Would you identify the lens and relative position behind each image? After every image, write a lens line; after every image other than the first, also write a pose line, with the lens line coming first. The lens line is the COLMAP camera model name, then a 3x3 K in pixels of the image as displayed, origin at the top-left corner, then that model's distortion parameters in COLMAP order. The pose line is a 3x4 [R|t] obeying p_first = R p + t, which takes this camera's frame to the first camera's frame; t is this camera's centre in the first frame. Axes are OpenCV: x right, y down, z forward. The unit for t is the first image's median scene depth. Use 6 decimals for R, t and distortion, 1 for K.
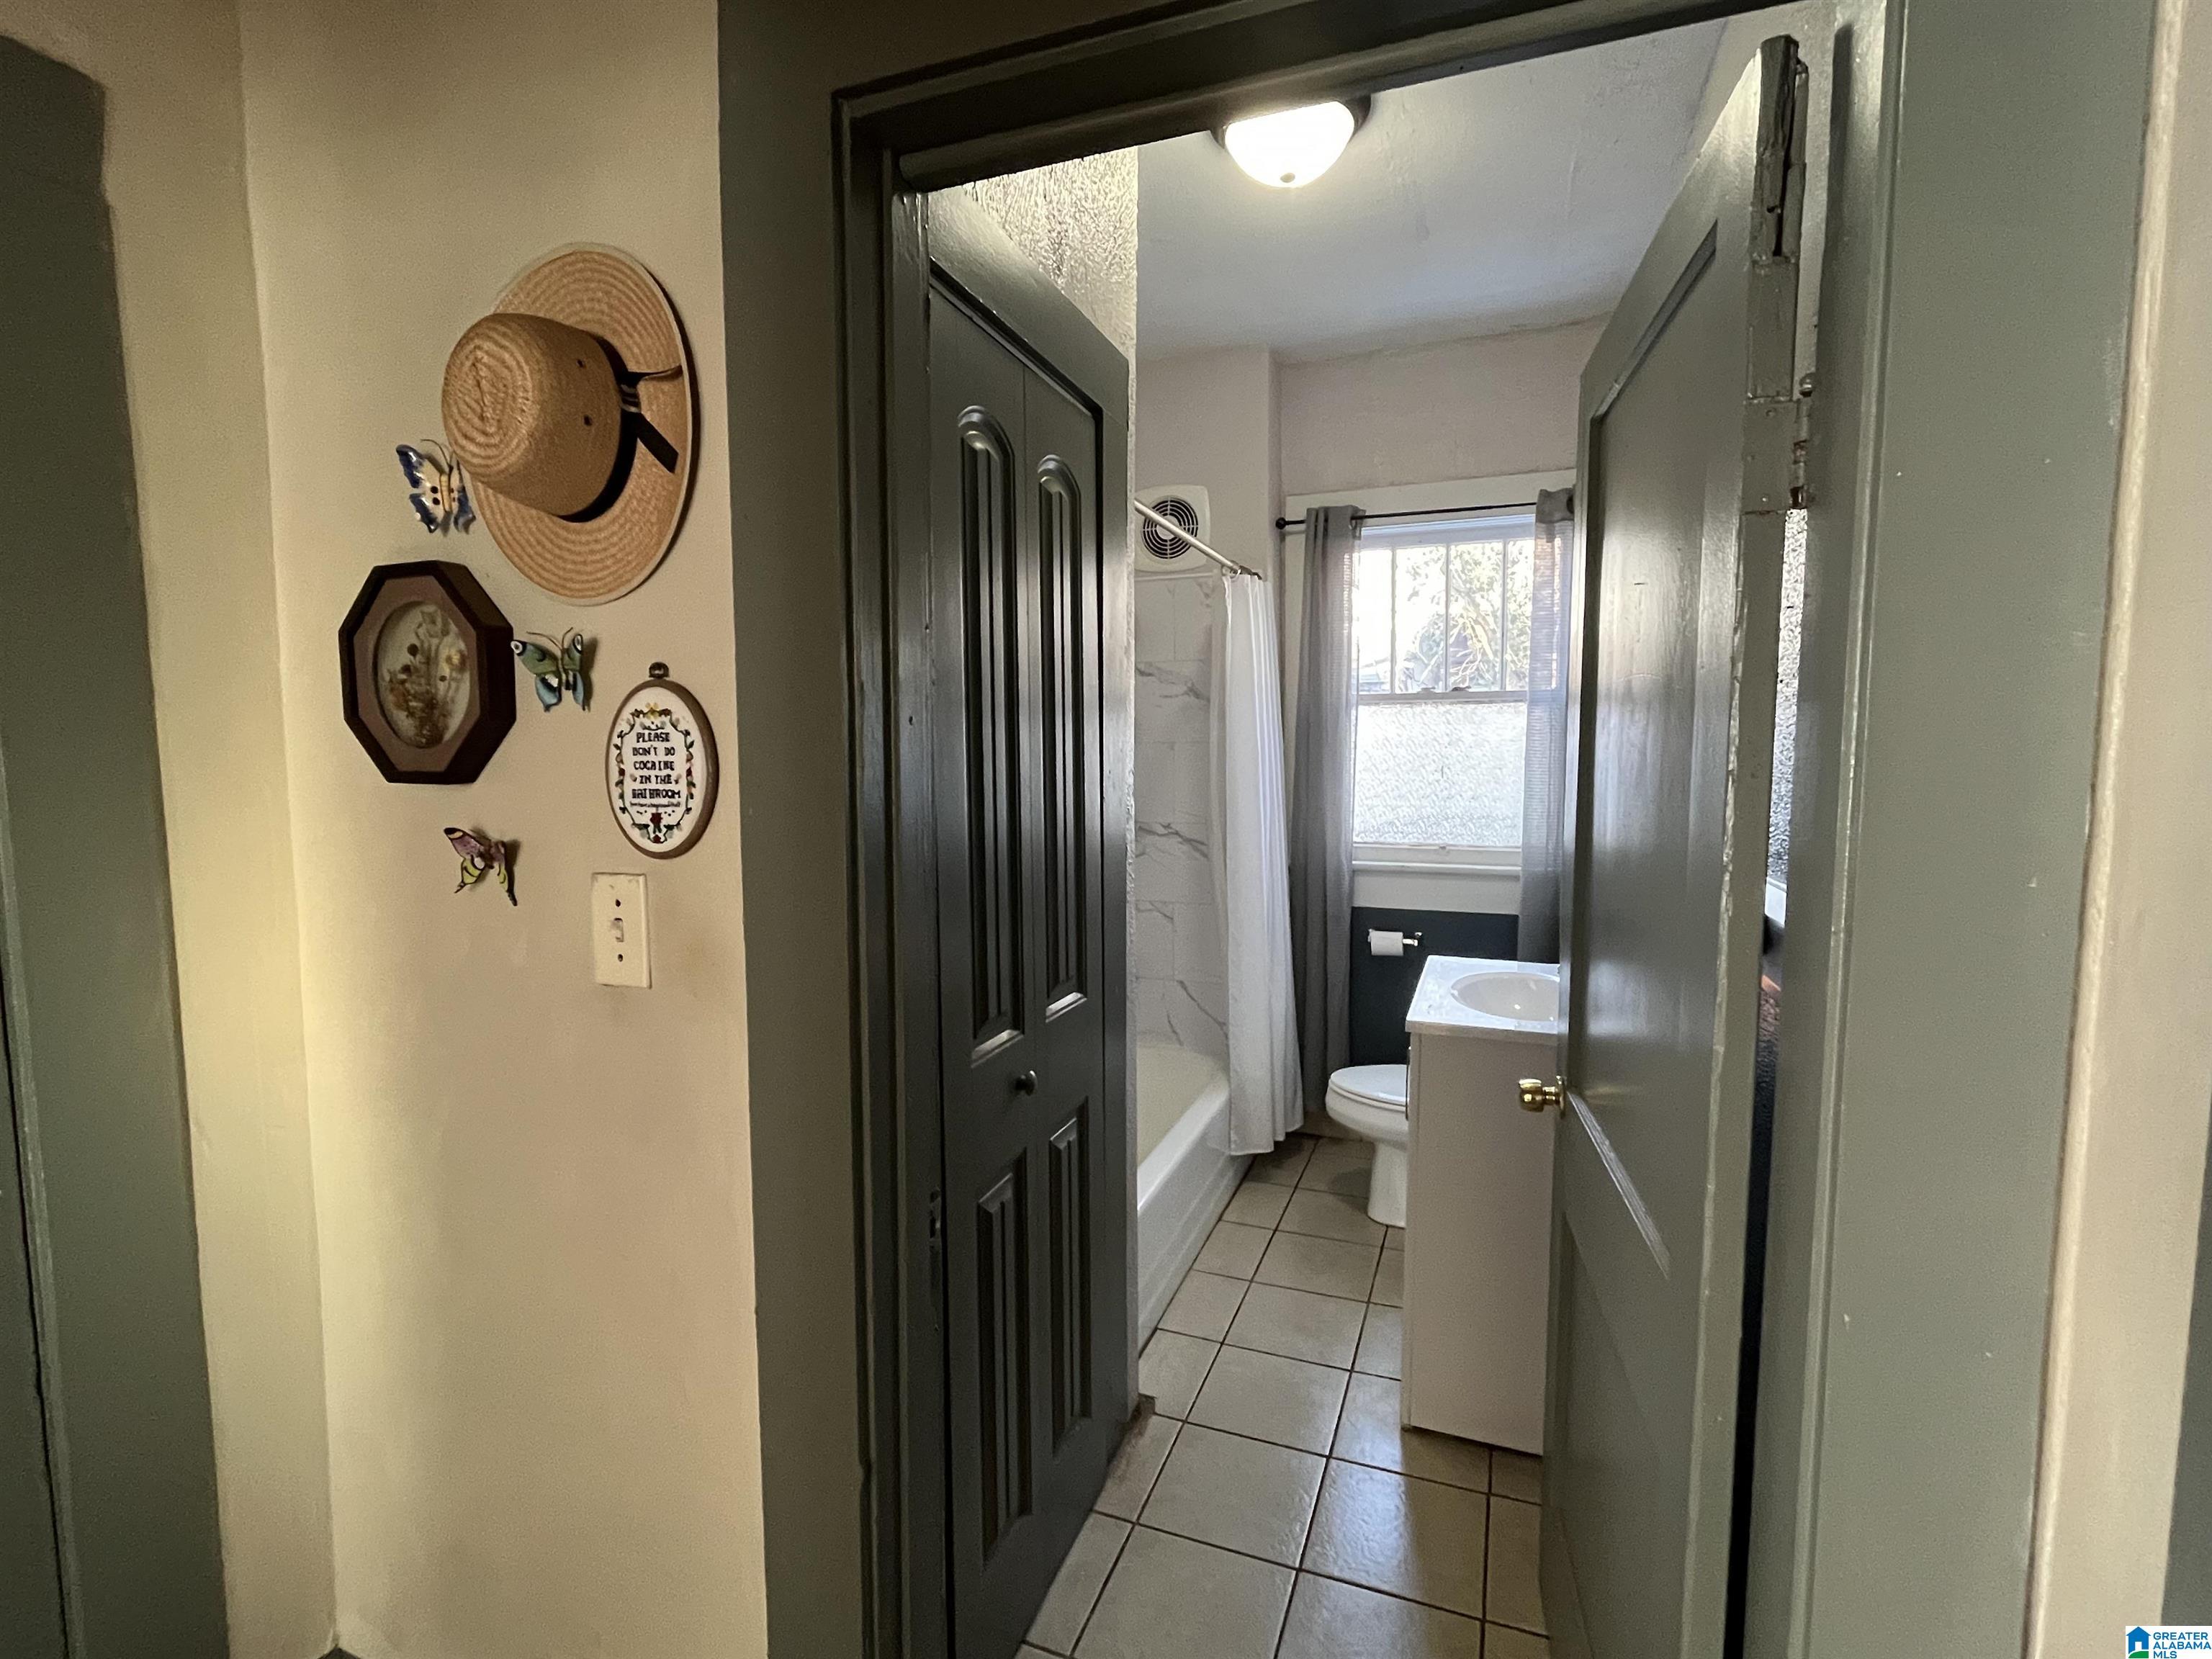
lens RADIAL K [[1043.0, 0, 1106.0], [0, 1043.0, 829.5], [0, 0, 1]] dist [-0.000375, -0.000302]
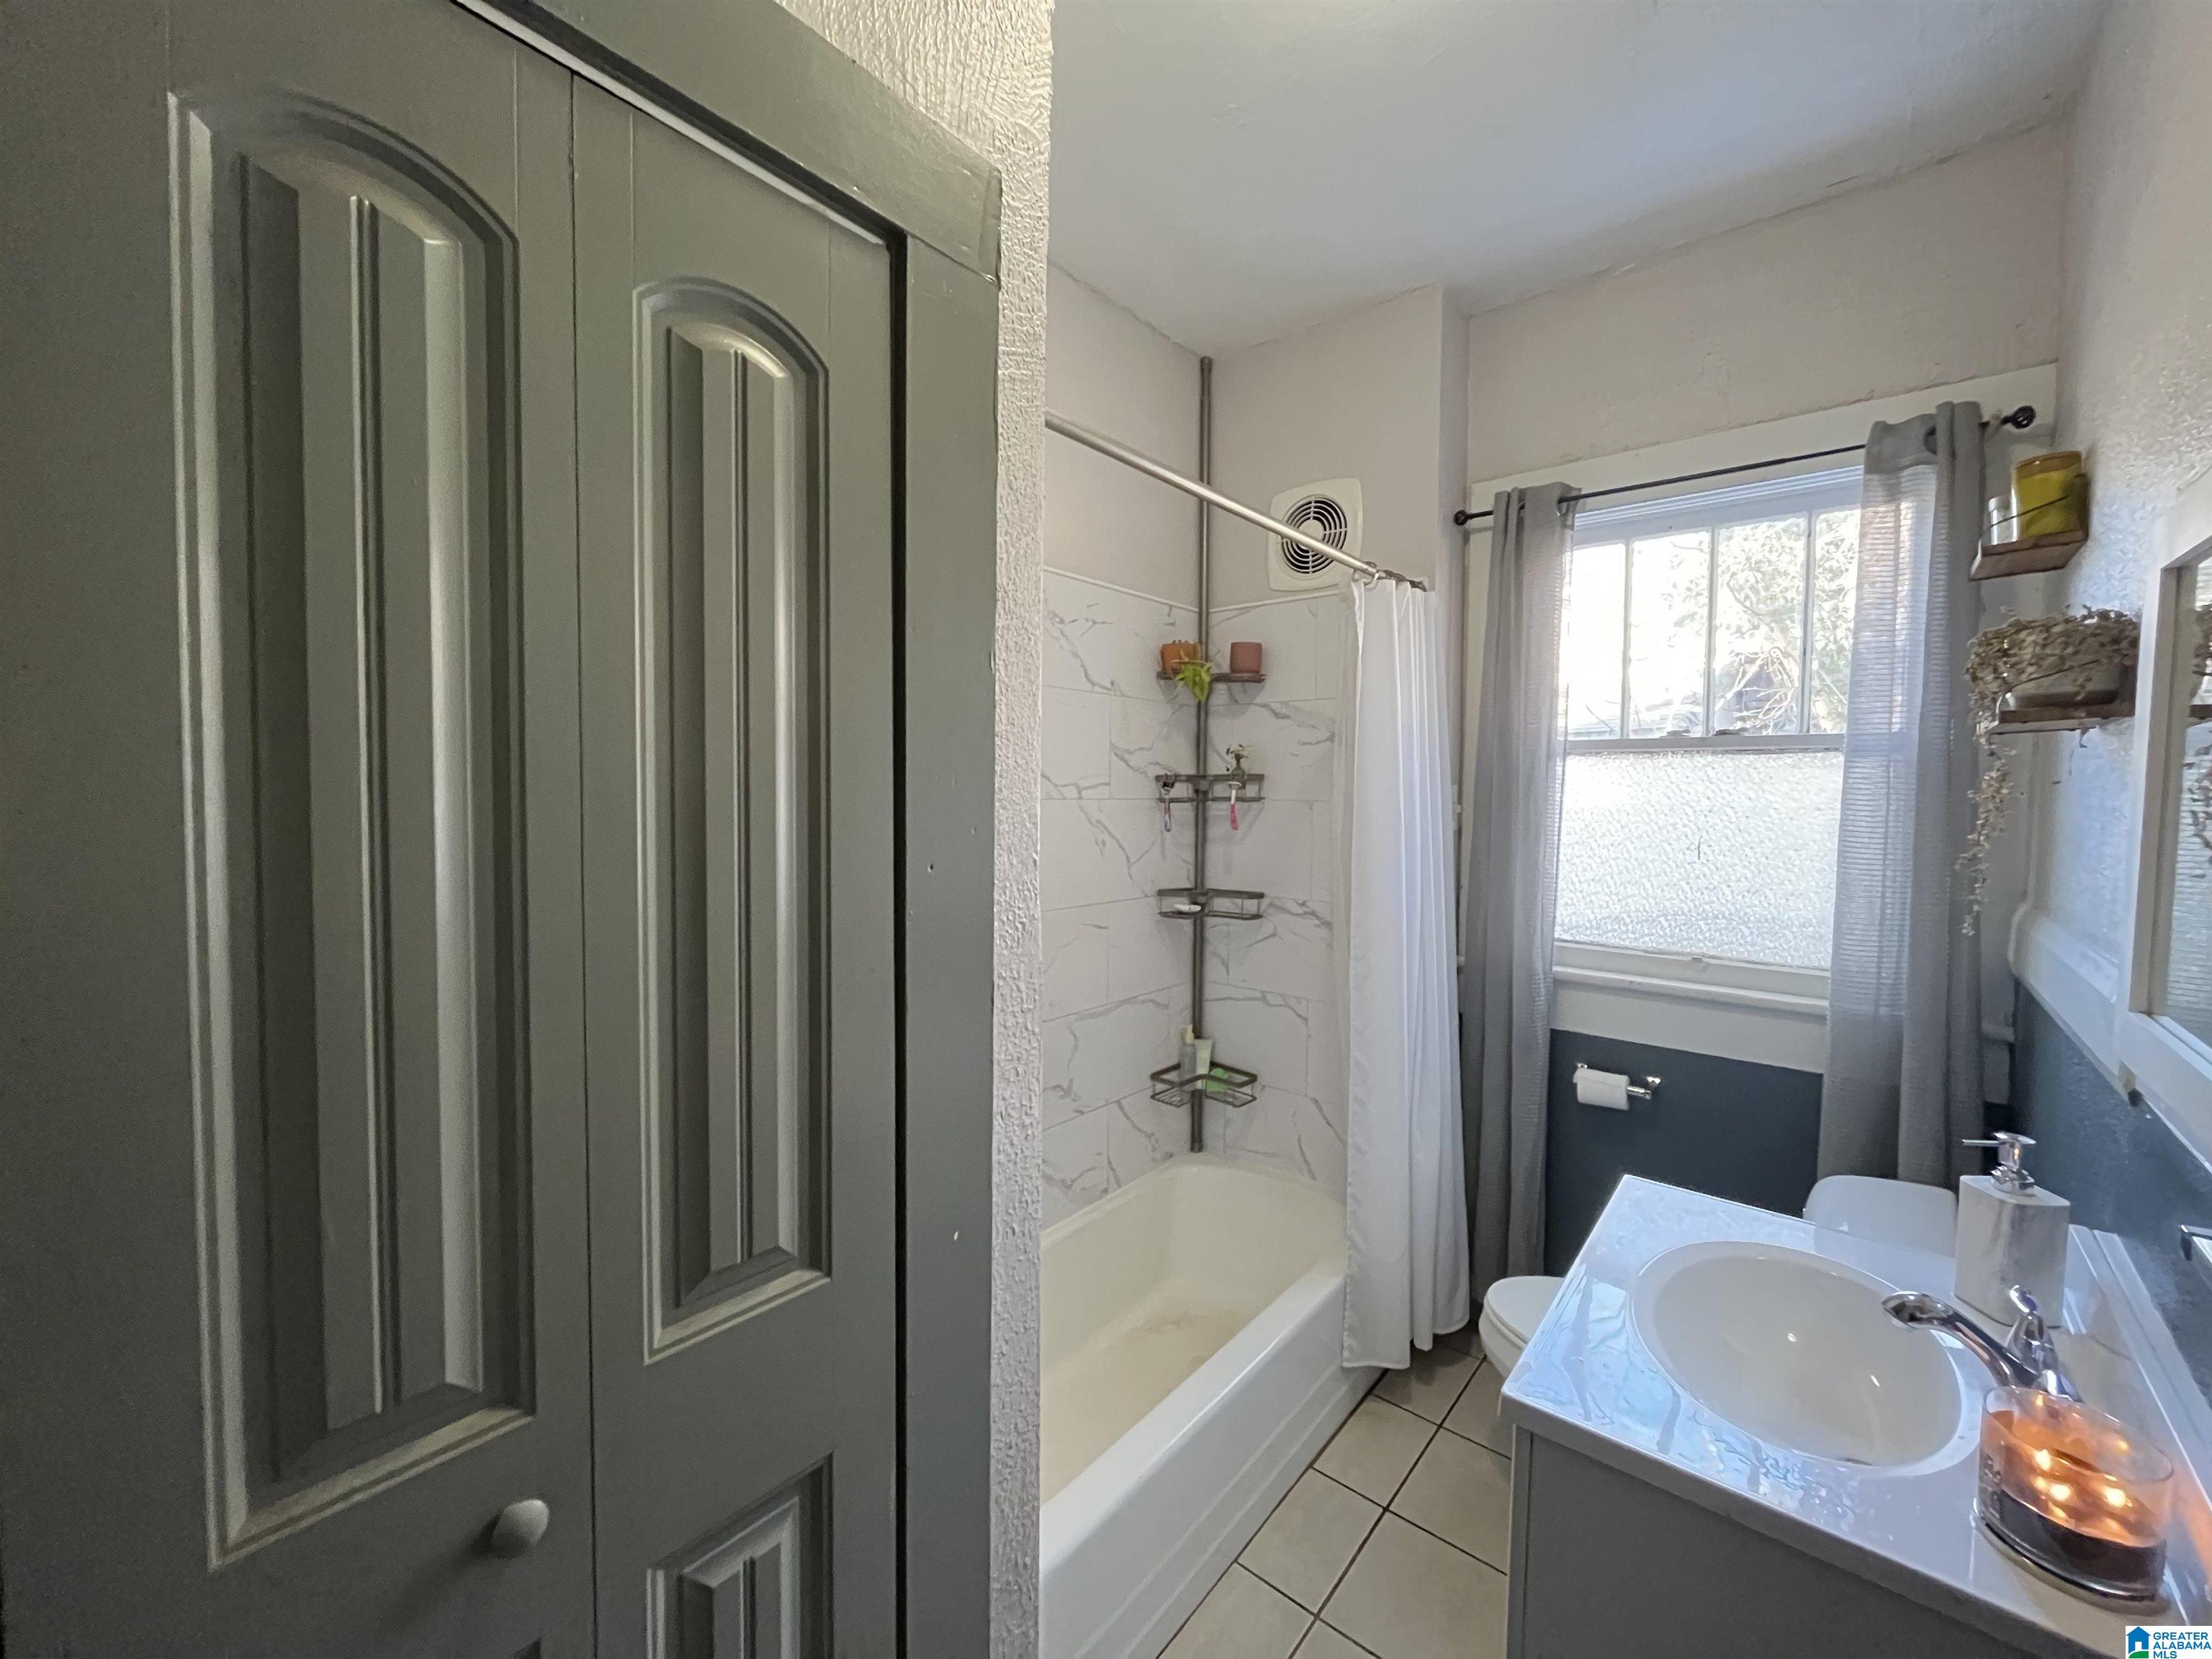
lens RADIAL K [[886.7, 0, 1106.0], [0, 886.7, 829.5], [0, 0, 1]] dist [-0.002837, 0.000557]
pose [[0.945955, 0.029888, -0.322918, 0.150415], [-0.040949, 0.998782, -0.027513, -0.040229], [0.321702, 0.039250, 0.946027, 0.337369]]
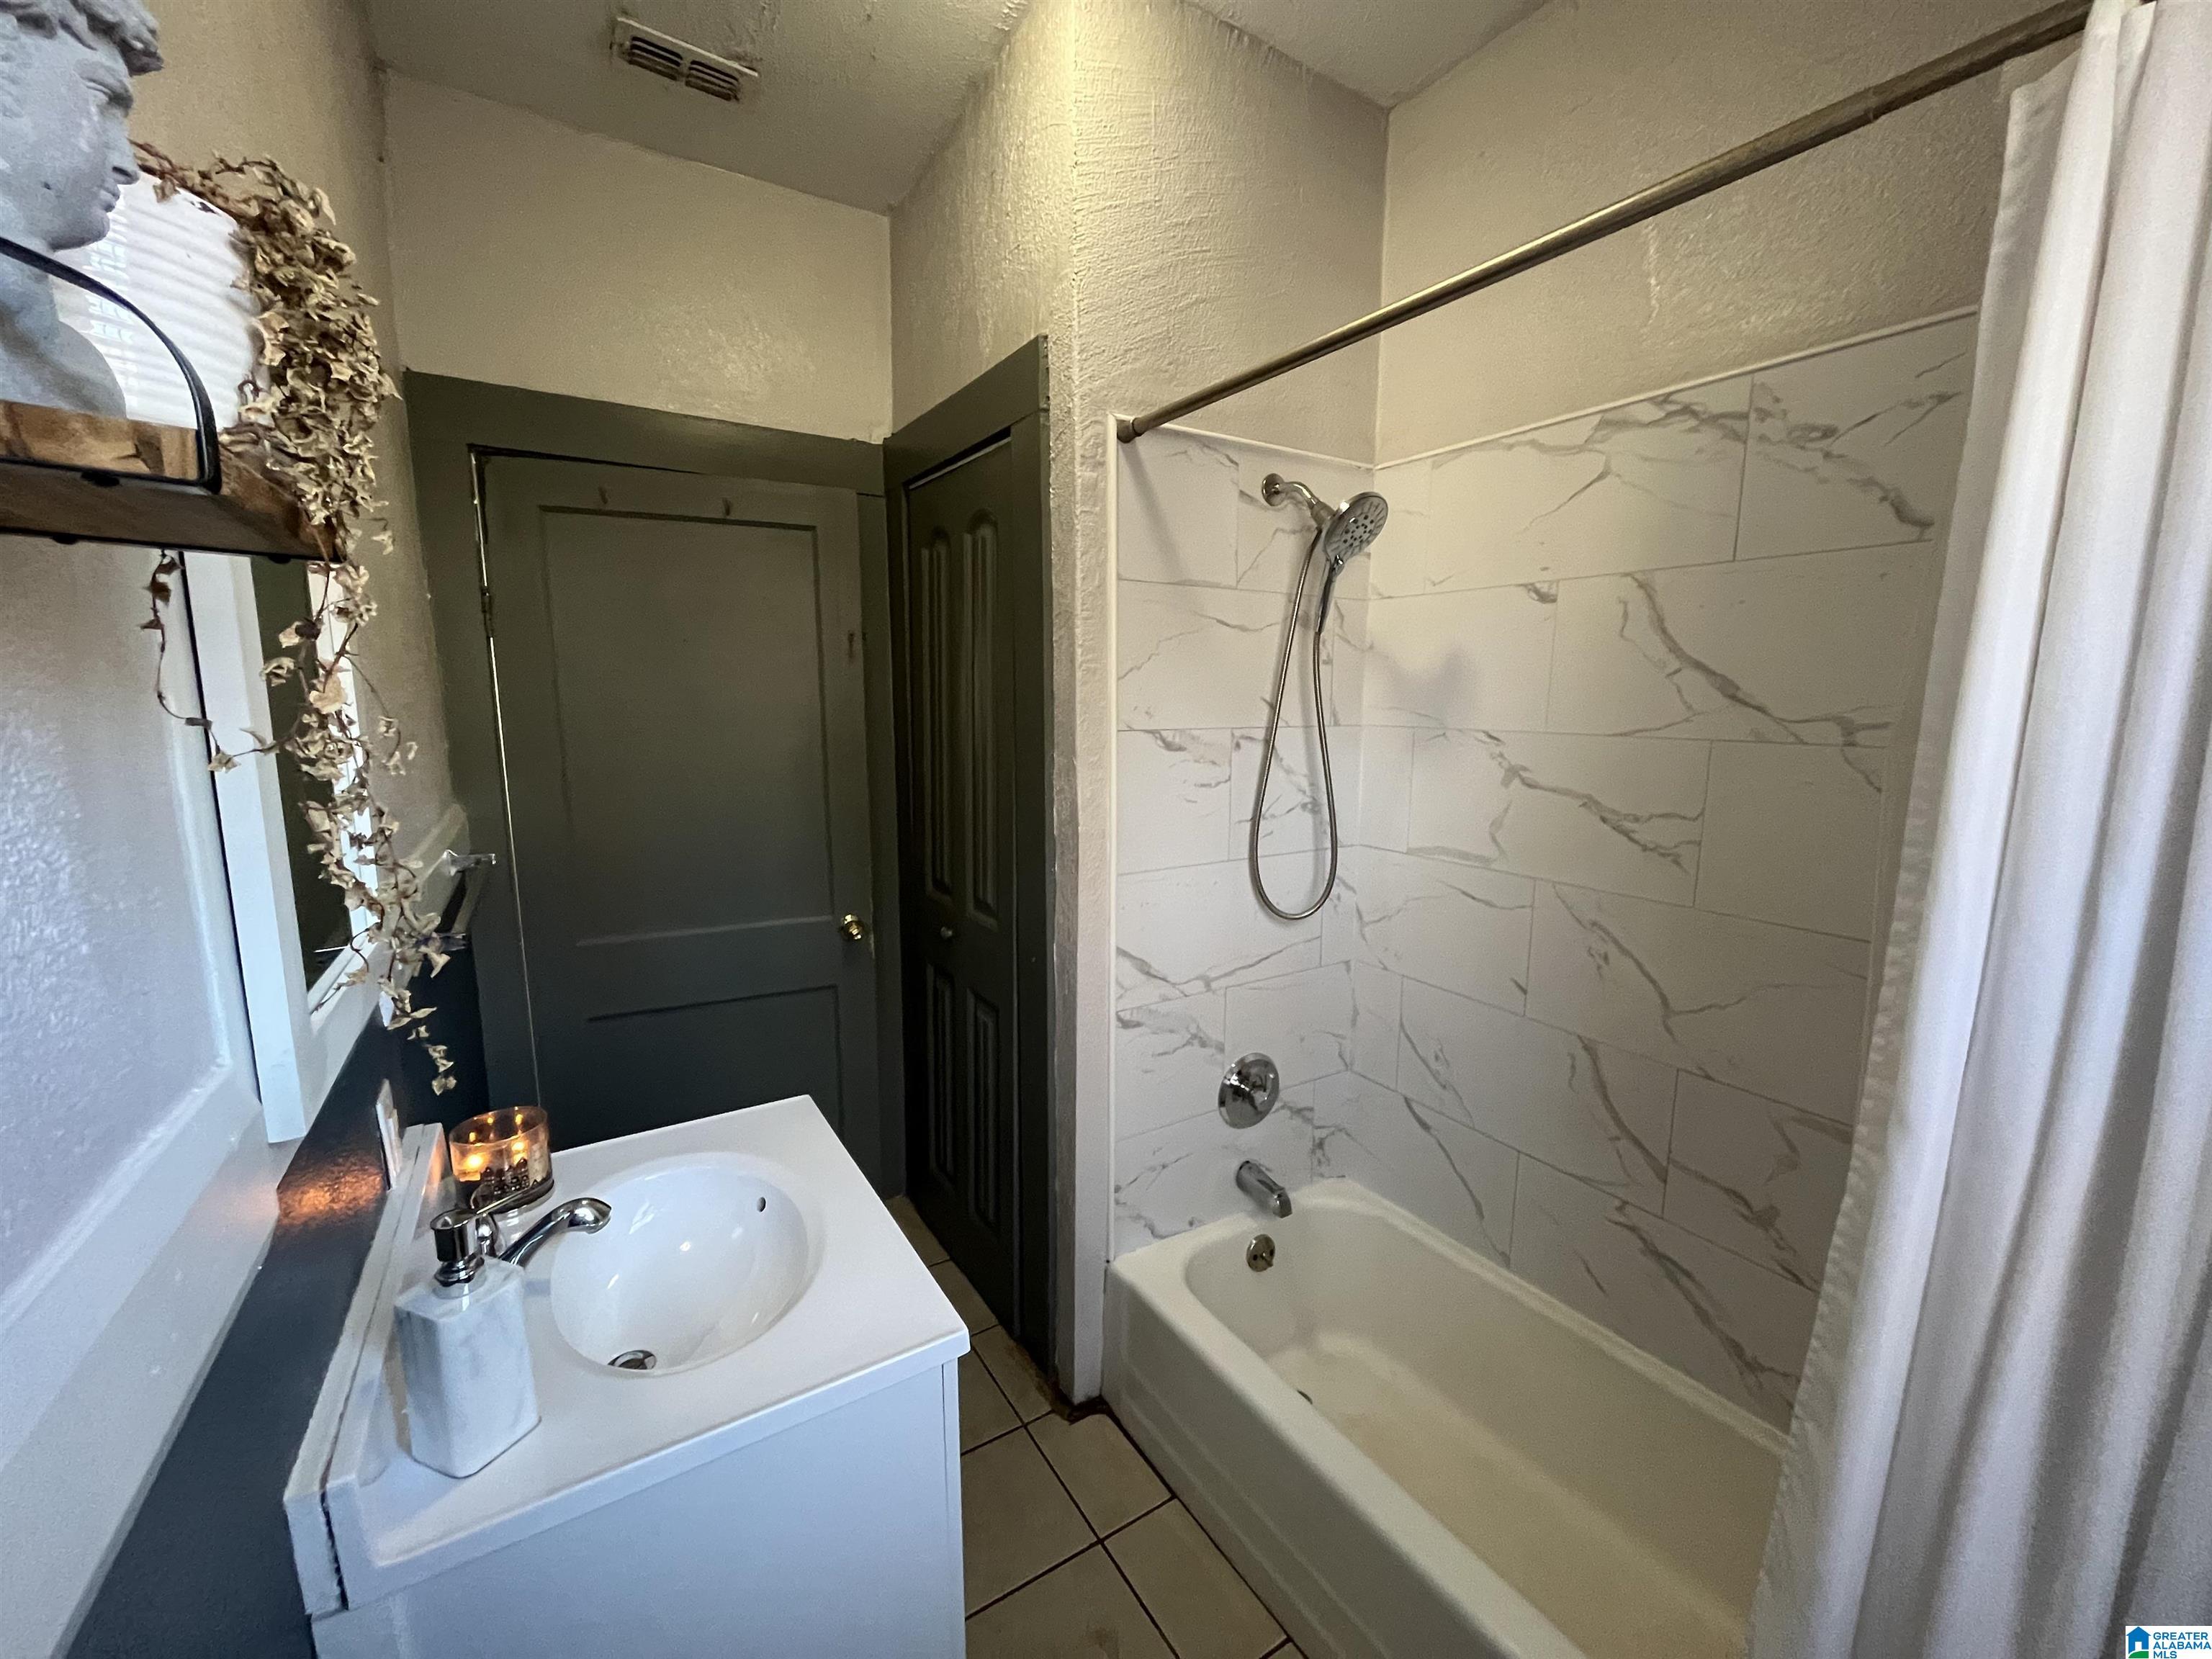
lens RADIAL K [[886.7, 0, 1106.0], [0, 886.7, 829.5], [0, 0, 1]] dist [-0.002837, 0.000557]
pose [[-0.598756, 0.119300, -0.791996, 0.415055], [-0.068585, 0.977575, 0.199105, -0.102055], [0.797989, 0.173534, -0.577147, 0.963986]]
